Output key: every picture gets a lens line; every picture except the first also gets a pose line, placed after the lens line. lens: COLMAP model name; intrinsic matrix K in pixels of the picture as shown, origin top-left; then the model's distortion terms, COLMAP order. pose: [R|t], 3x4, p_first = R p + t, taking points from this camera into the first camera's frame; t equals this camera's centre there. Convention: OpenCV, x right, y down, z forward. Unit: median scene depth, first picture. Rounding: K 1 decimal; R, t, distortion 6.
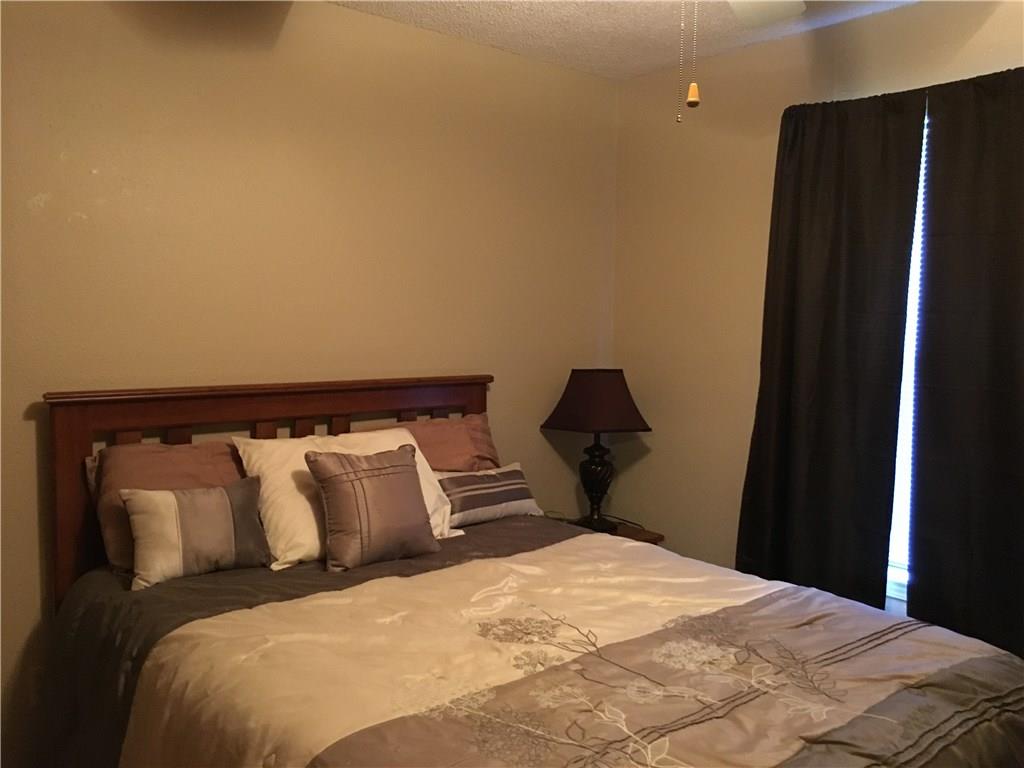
lens RADIAL K [[873.0, 0, 509.1], [0, 873.0, 381.3], [0, 0, 1]] dist [0.067094, -0.097357]
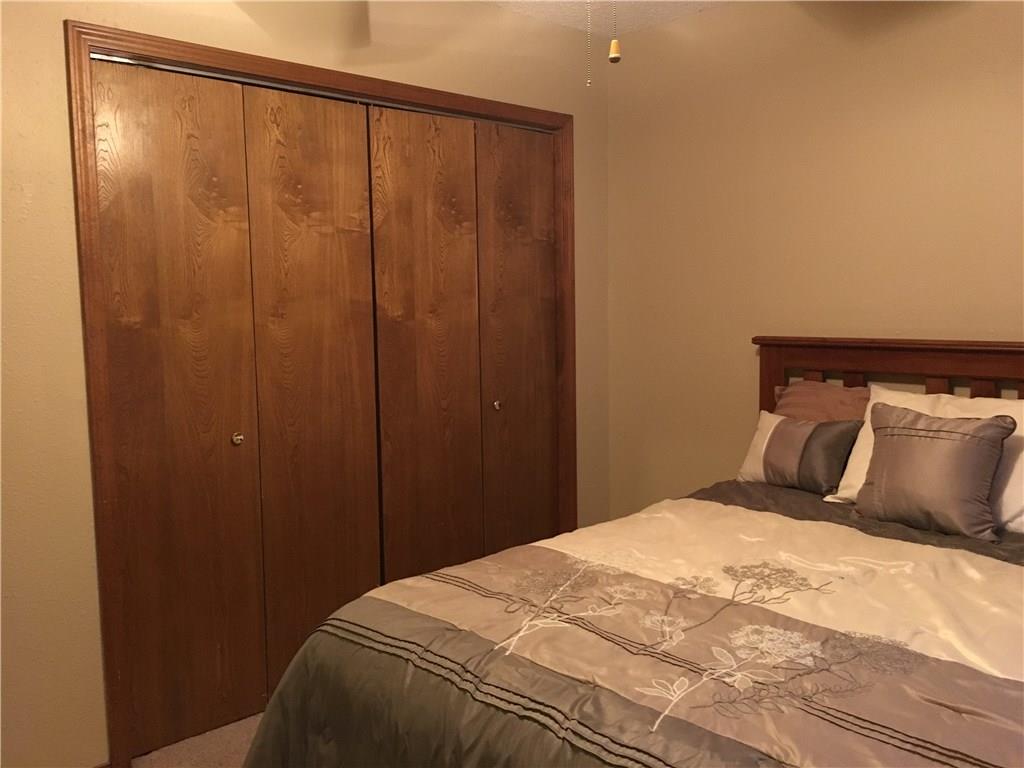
lens RADIAL K [[873.0, 0, 509.7], [0, 873.0, 386.4], [0, 0, 1]] dist [0.067094, -0.097357]
pose [[0.045337, 0.087053, -0.995172, 1.054251], [-0.051974, 0.995052, 0.084675, -0.006798], [0.997619, 0.047884, 0.049637, 0.679184]]
